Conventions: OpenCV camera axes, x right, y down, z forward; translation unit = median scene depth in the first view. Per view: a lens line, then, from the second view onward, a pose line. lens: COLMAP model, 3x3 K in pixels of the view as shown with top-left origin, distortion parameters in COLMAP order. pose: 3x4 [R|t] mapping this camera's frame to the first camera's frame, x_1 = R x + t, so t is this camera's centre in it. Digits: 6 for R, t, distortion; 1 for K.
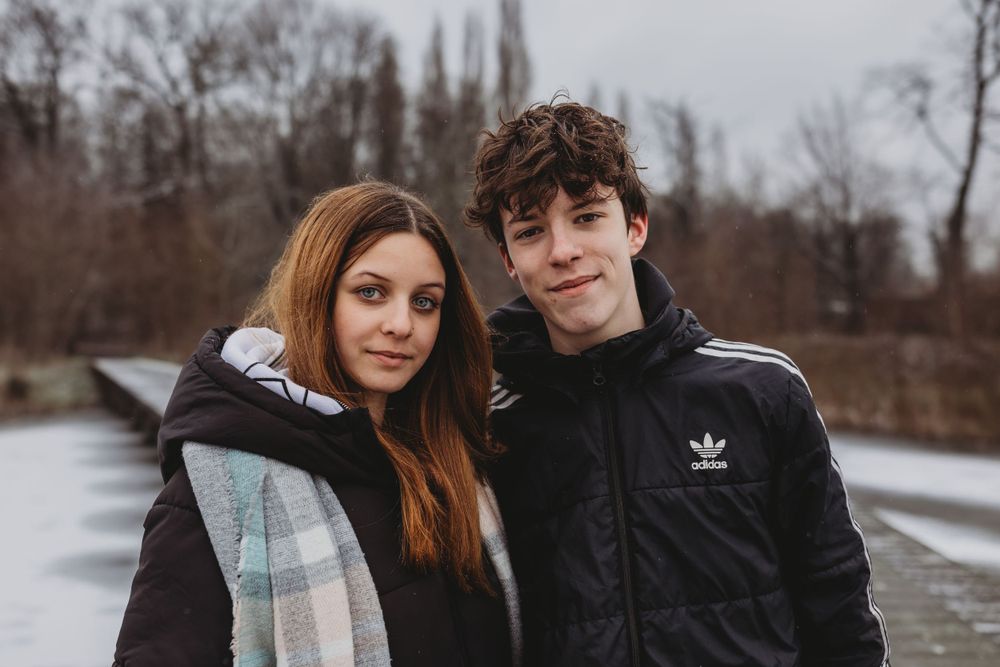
lens RADIAL K [[1051.5, 0, 459.8], [0, 1051.5, 332.8], [0, 0, 1]] dist [0.001924, -0.001847]
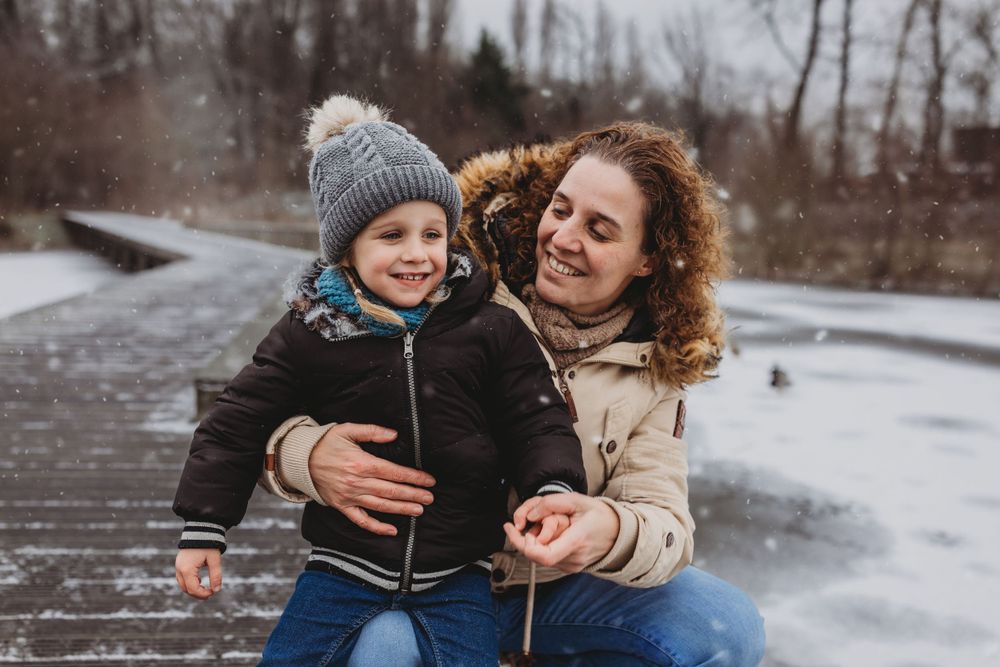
lens RADIAL K [[992.4, 0, 501.8], [0, 992.4, 333.2], [0, 0, 1]] dist [0.002392, -0.007701]
pose [[0.995774, 0.005996, 0.091641, 0.024278], [-0.016836, 0.992873, 0.117985, 0.010594], [-0.090280, -0.119029, 0.988778, -0.093358]]
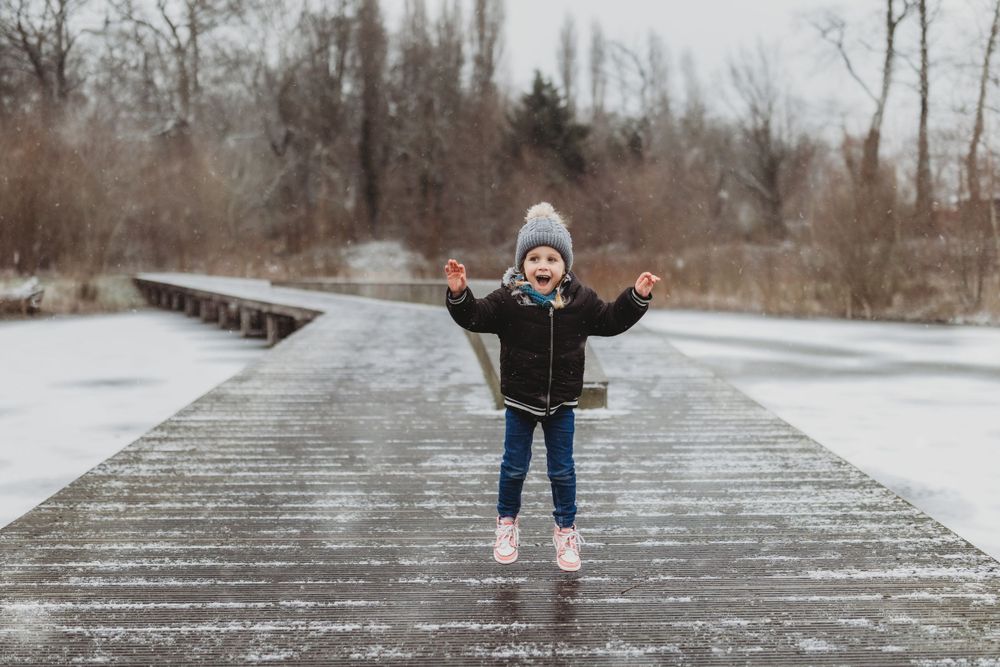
lens RADIAL K [[1088.2, 0, 442.7], [0, 1088.2, 304.0], [0, 0, 1]] dist [0.000457, -0.009255]
pose [[0.999857, -0.016185, -0.004859, 0.007091], [0.016362, 0.999109, 0.038915, 0.009322], [0.004224, -0.038989, 0.999231, -0.134573]]
